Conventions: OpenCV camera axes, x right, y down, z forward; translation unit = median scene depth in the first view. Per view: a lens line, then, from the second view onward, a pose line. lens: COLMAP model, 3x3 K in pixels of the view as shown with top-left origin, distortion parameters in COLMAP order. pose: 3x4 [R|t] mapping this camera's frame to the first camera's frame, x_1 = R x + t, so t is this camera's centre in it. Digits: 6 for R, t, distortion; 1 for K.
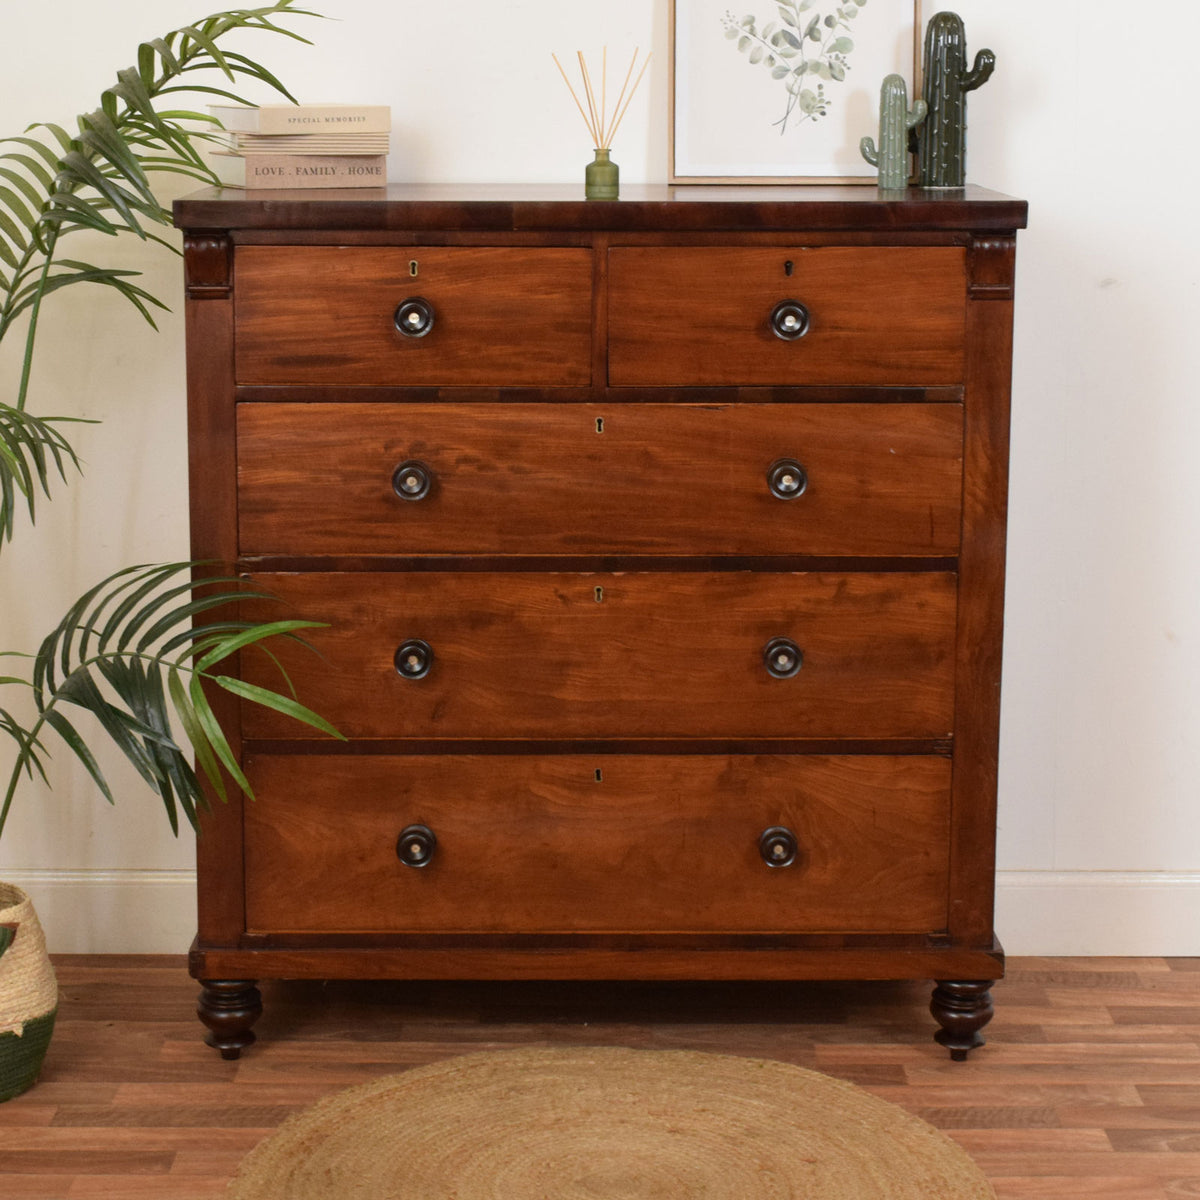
lens RADIAL K [[2661.7, 0, 600.0], [0, 2661.7, 600.0], [0, 0, 1]] dist [-0.062393, -0.004125]
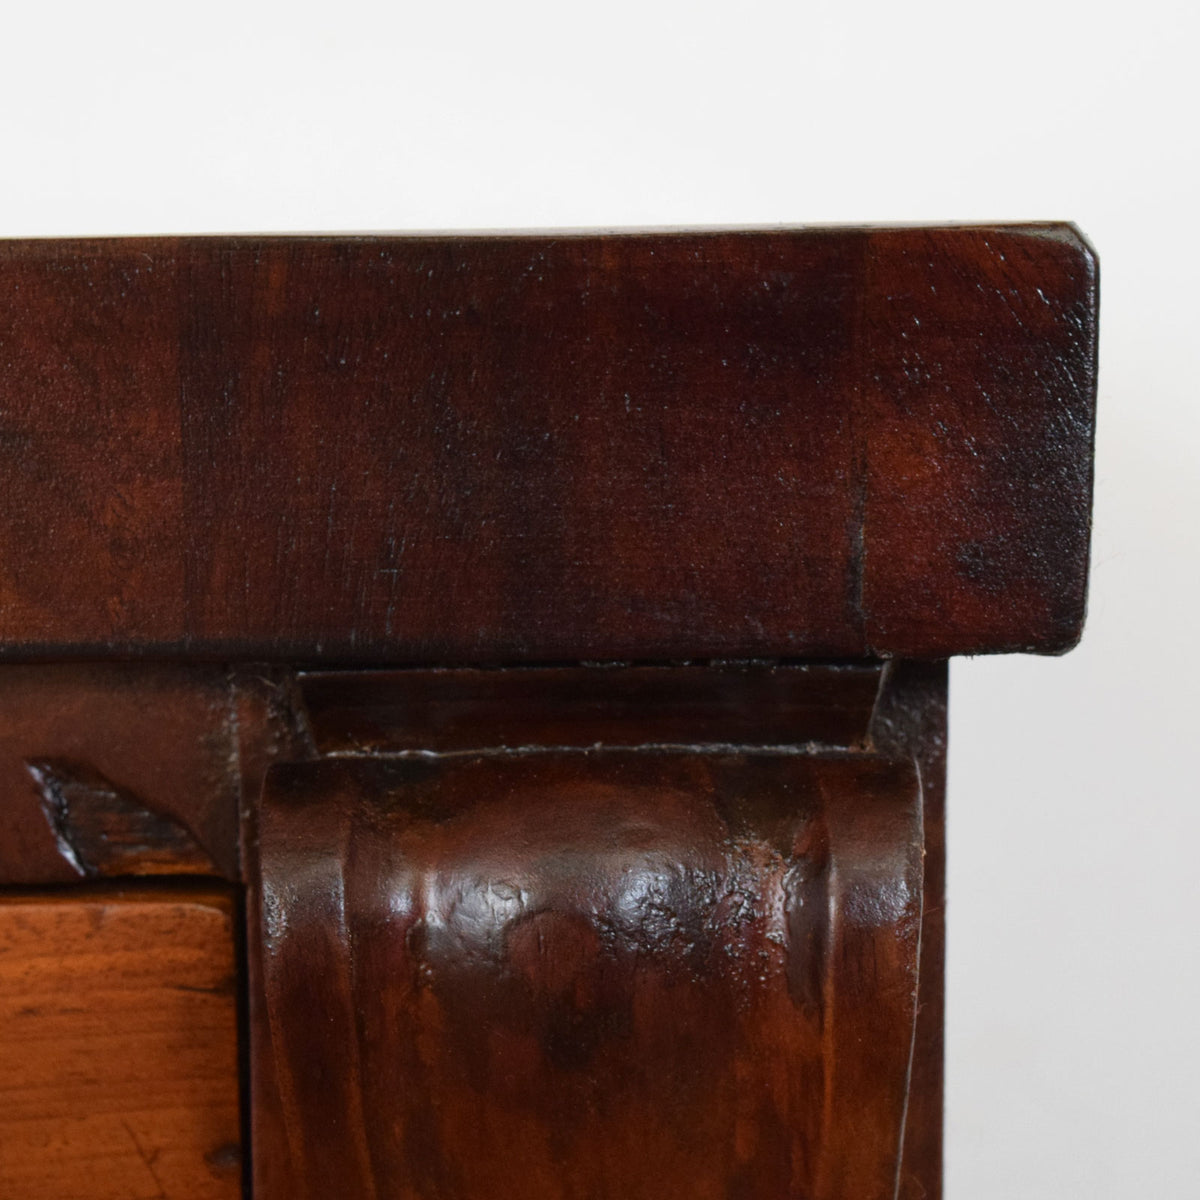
lens RADIAL K [[2704.1, 0, 598.5], [0, 2704.1, 638.9], [0, 0, 1]] dist [-0.046075, -0.071415]
pose [[0.999949, -0.007972, 0.006280, 0.141107], [0.009100, 0.978268, -0.207143, -0.120279], [-0.004493, 0.207189, 0.978291, 0.890562]]
